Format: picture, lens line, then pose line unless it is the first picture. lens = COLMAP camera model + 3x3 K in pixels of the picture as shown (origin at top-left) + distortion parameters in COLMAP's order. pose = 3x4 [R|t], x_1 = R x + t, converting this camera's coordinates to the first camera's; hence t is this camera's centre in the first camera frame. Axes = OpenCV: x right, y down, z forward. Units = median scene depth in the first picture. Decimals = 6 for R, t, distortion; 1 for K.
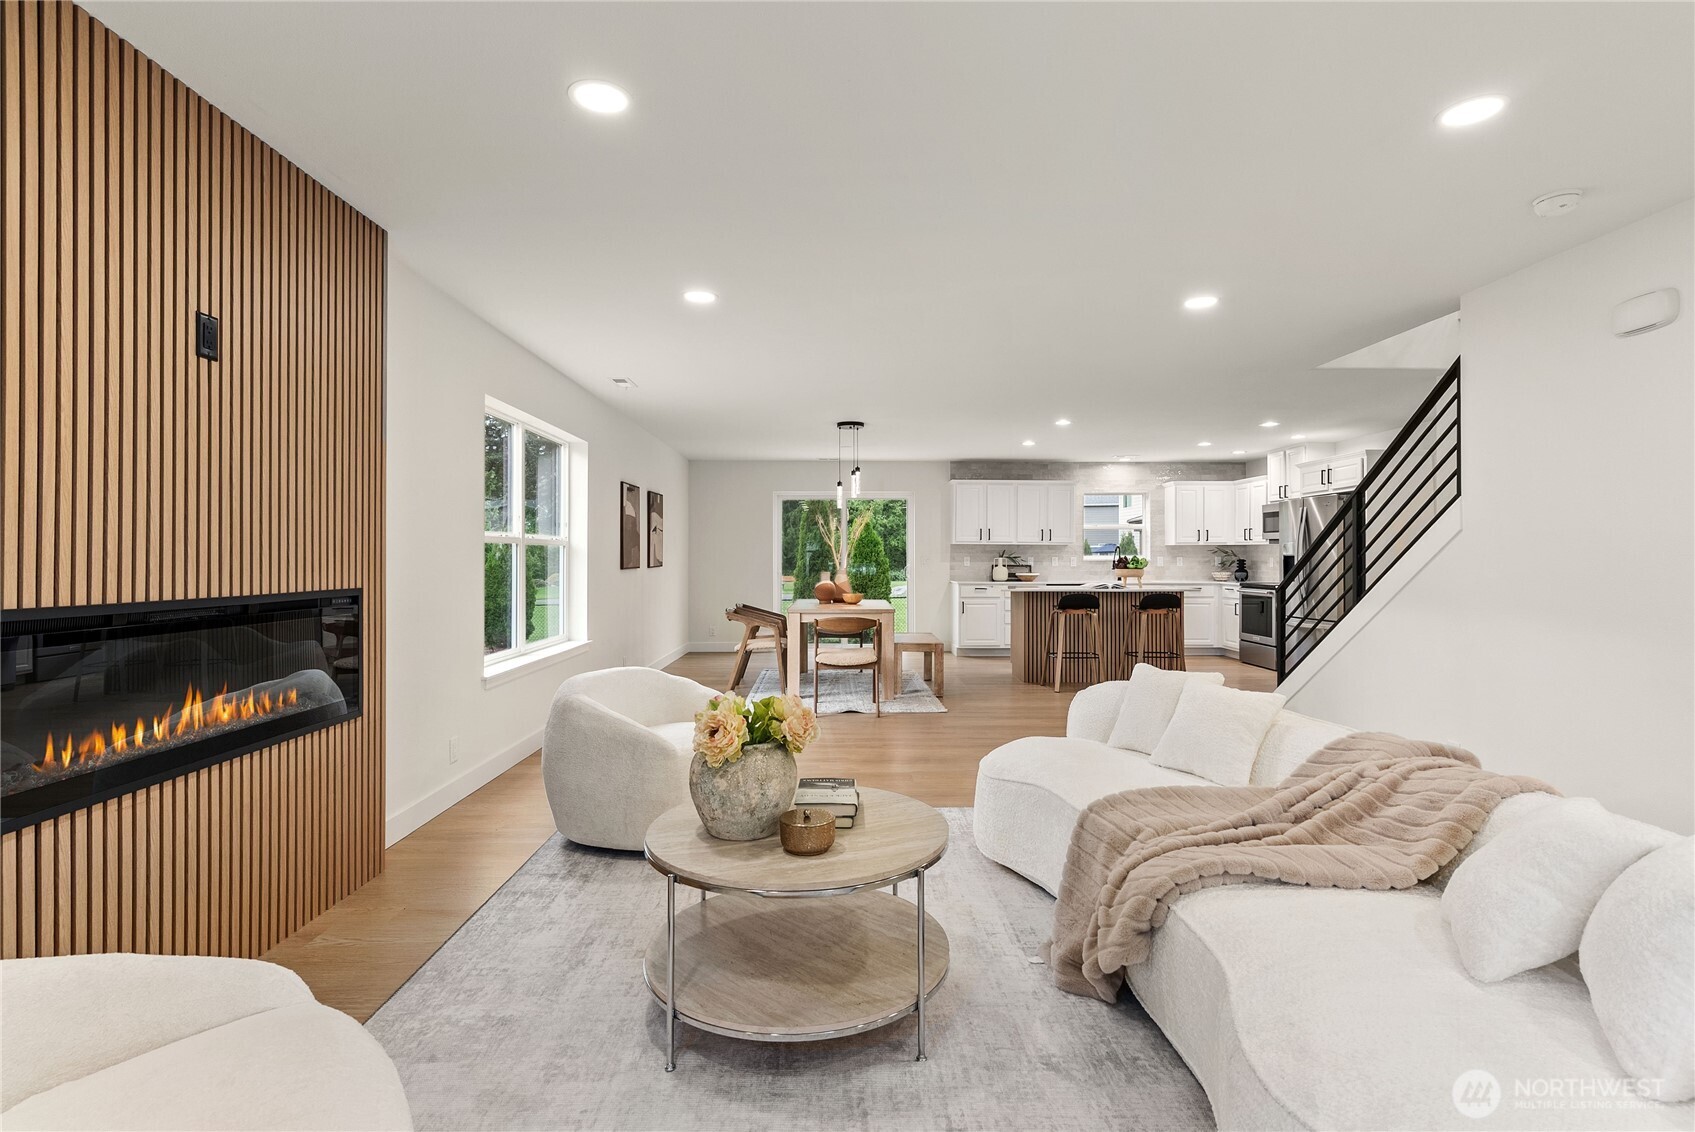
lens RADIAL K [[812.9, 0, 858.7], [0, 812.9, 556.7], [0, 0, 1]] dist [0.006005, -0.001575]
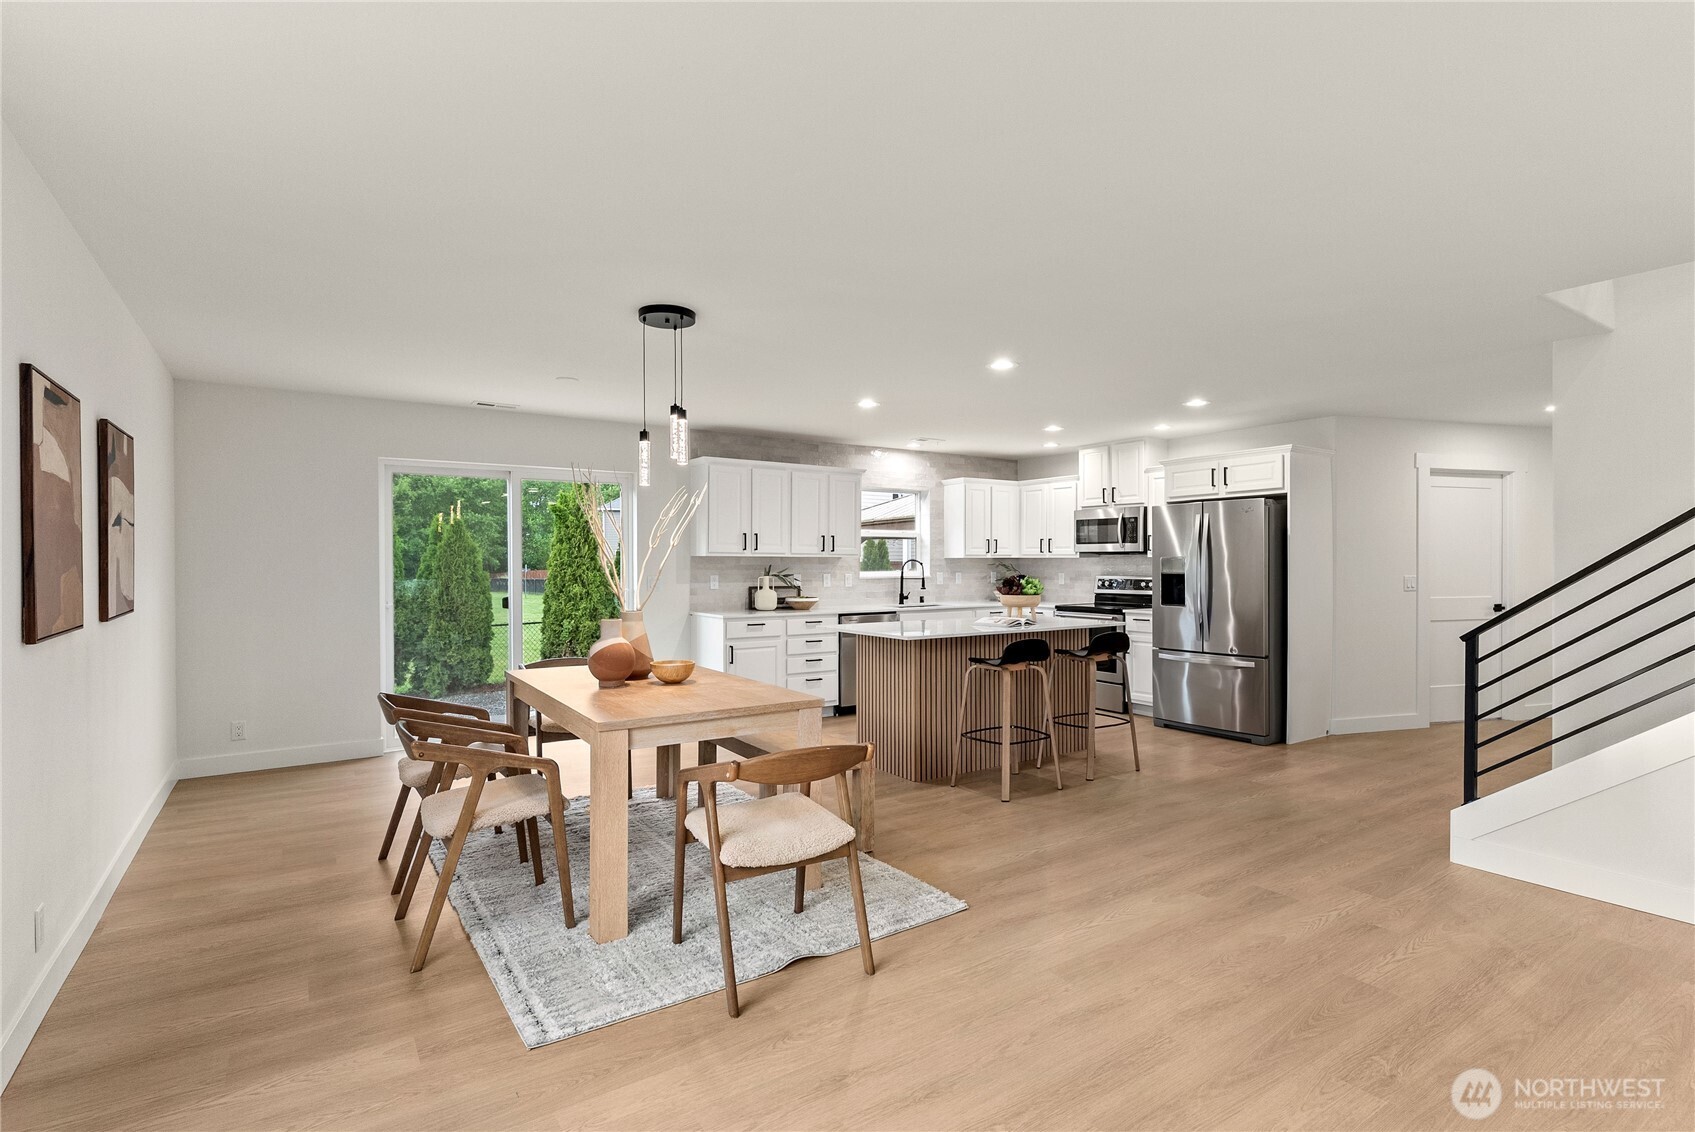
lens RADIAL K [[812.9, 0, 848.8], [0, 812.9, 569.0], [0, 0, 1]] dist [0.006005, -0.001575]
pose [[0.847045, -0.006698, 0.531479, -0.130281], [0.002386, 0.999958, 0.008799, -0.010574], [-0.531516, -0.006185, 0.847026, 0.386771]]
